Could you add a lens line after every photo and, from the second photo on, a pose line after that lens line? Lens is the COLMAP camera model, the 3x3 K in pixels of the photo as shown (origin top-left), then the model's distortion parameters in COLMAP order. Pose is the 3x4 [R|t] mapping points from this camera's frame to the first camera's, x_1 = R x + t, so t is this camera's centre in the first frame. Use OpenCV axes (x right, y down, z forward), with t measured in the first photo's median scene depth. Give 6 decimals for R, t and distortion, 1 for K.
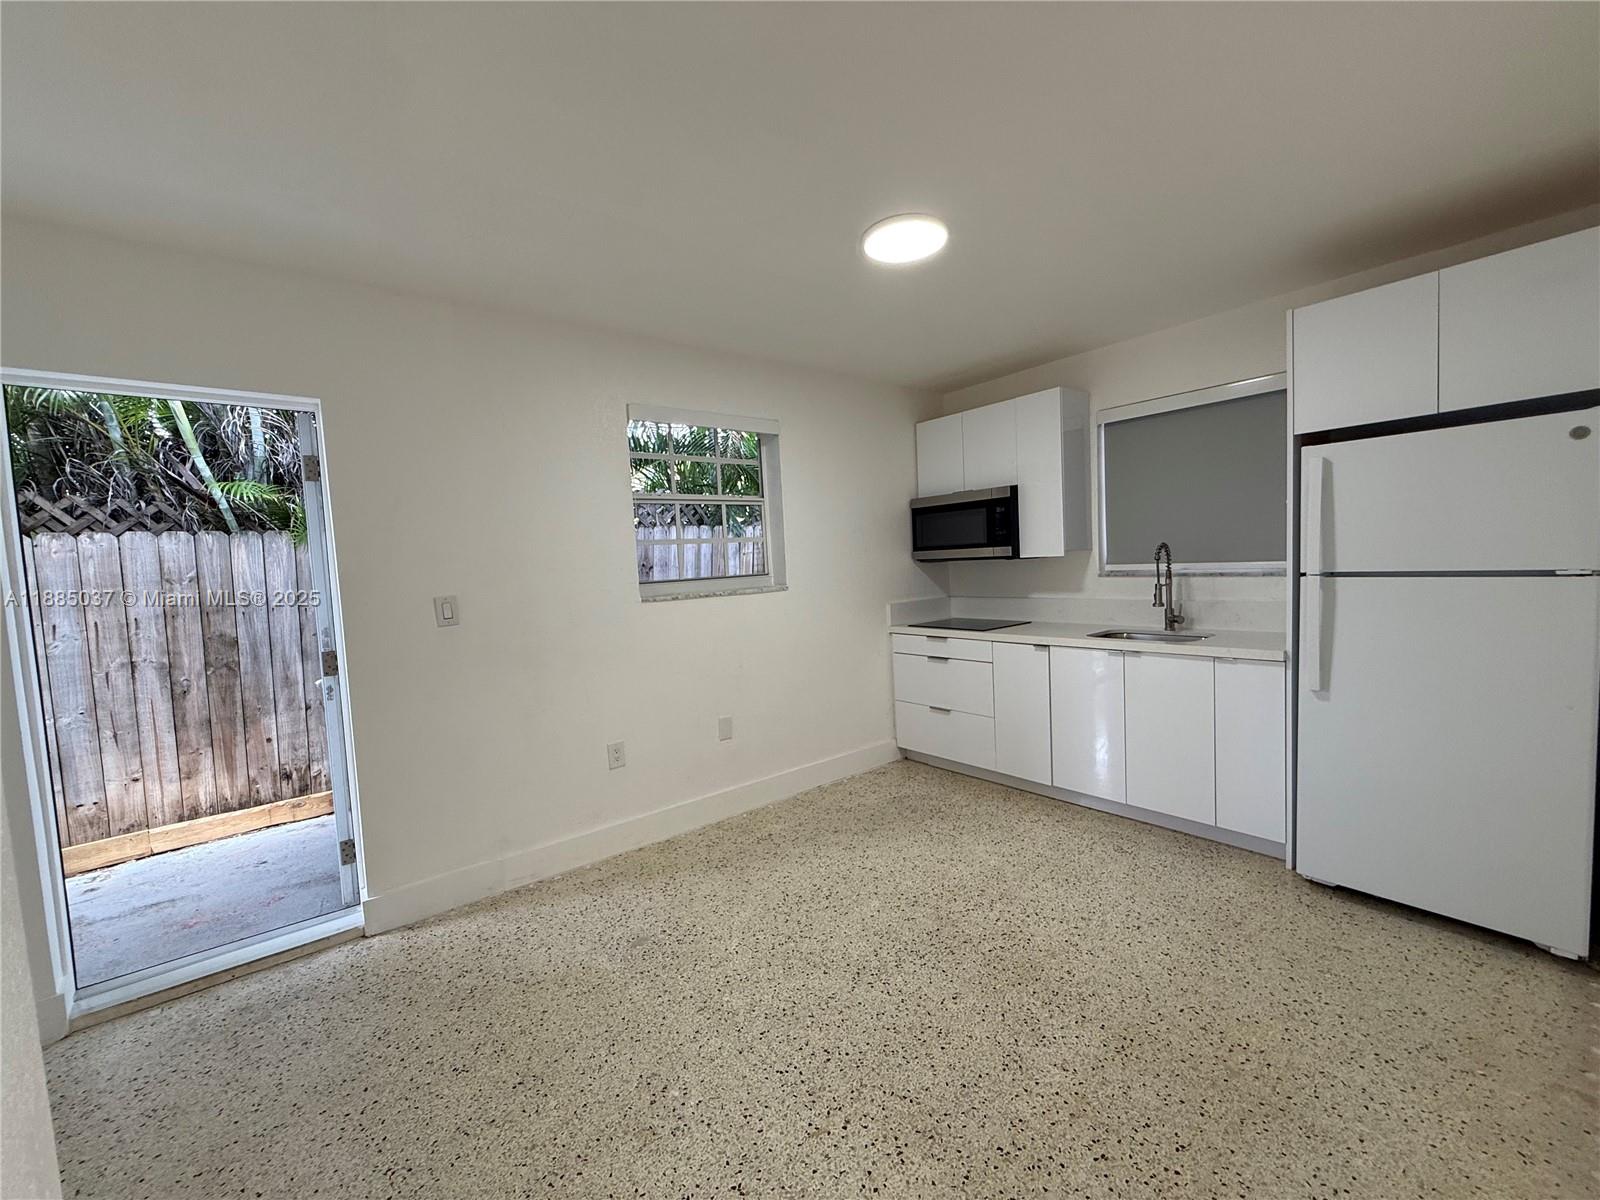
lens RADIAL K [[636.7, 0, 793.9], [0, 636.7, 600.7], [0, 0, 1]] dist [0.001152, 0.000023]
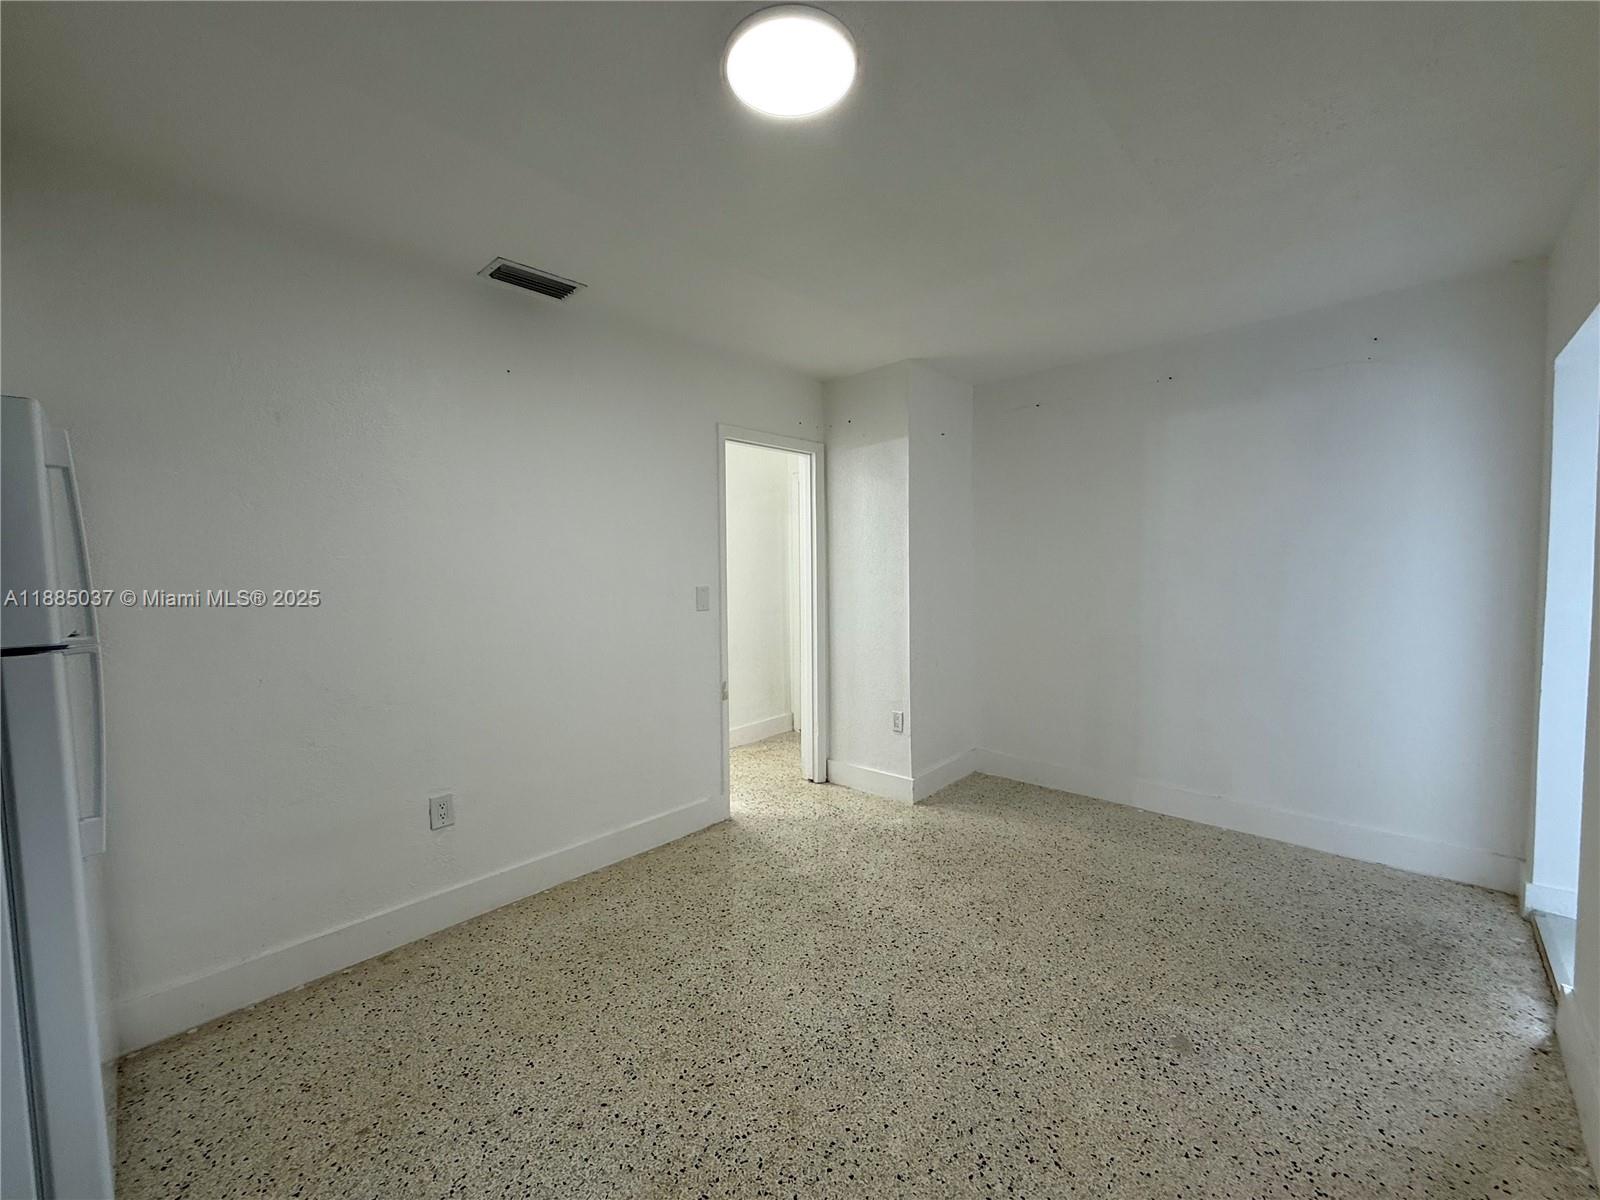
lens RADIAL K [[636.7, 0, 793.9], [0, 636.7, 600.7], [0, 0, 1]] dist [0.001152, 0.000023]
pose [[-0.988871, 0.071127, -0.130668, 0.235796], [0.055473, 0.991251, 0.119764, -0.092522], [0.138044, 0.111183, -0.984166, 1.361492]]
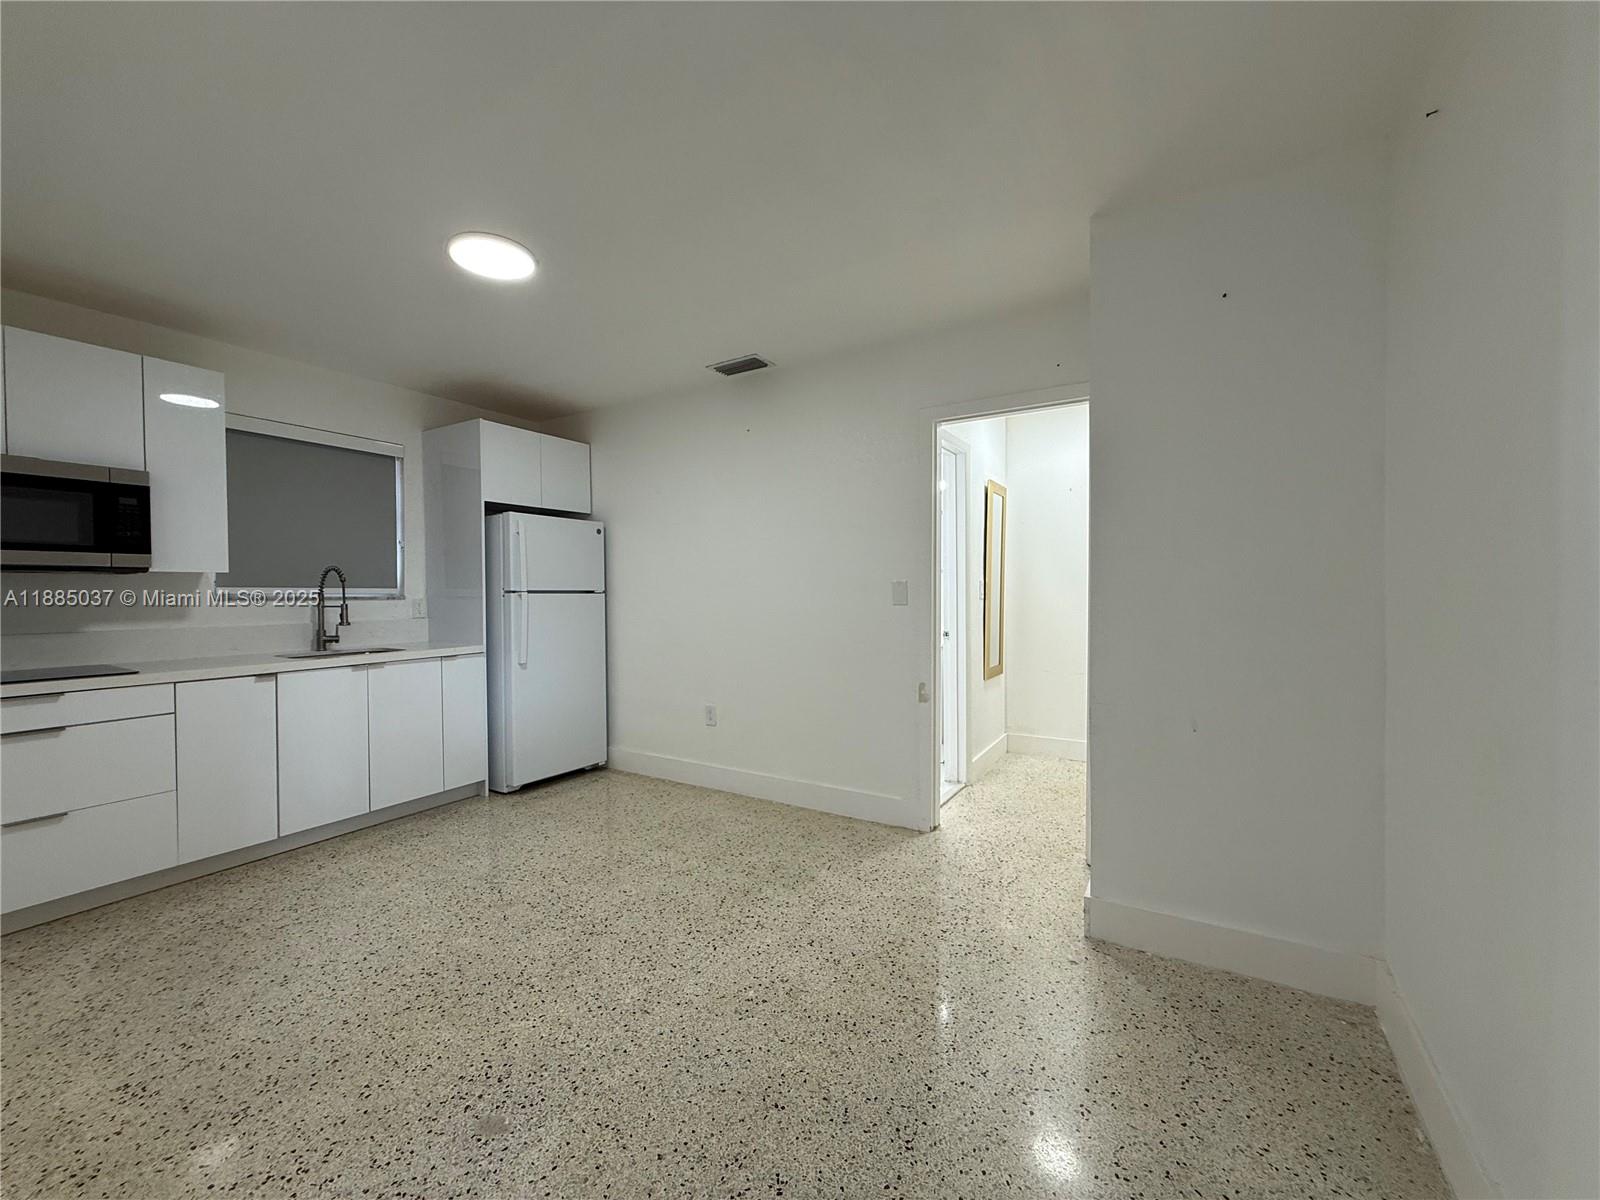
lens RADIAL K [[636.7, 0, 793.9], [0, 636.7, 600.7], [0, 0, 1]] dist [0.001152, 0.000023]
pose [[-0.327372, 0.036457, 0.944192, -0.788313], [0.081824, 0.996596, -0.010110, 0.046242], [-0.941346, 0.073948, -0.329241, 0.742252]]
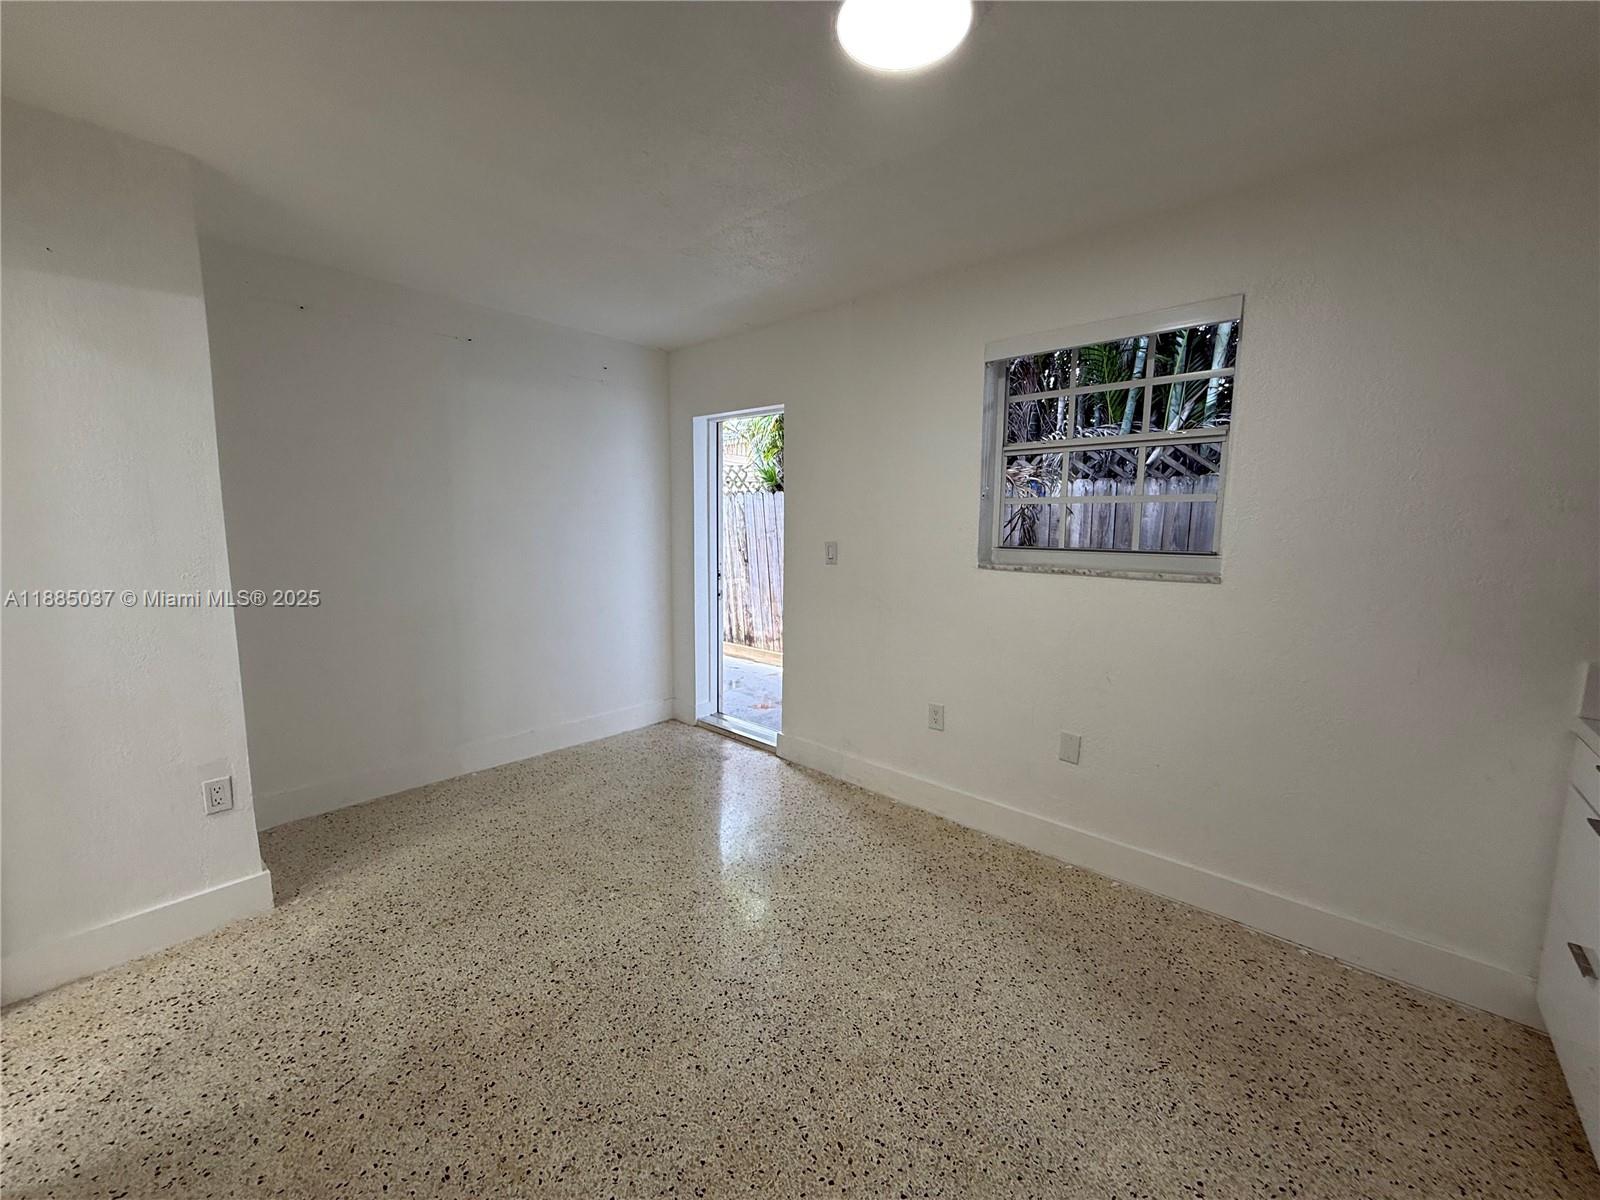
lens RADIAL K [[636.7, 0, 793.9], [0, 636.7, 600.7], [0, 0, 1]] dist [0.001152, 0.000023]
pose [[0.157750, 0.173230, -0.972166, 0.685359], [-0.080635, 0.983465, 0.162159, -0.086951], [0.984181, 0.052810, 0.169109, 0.665280]]
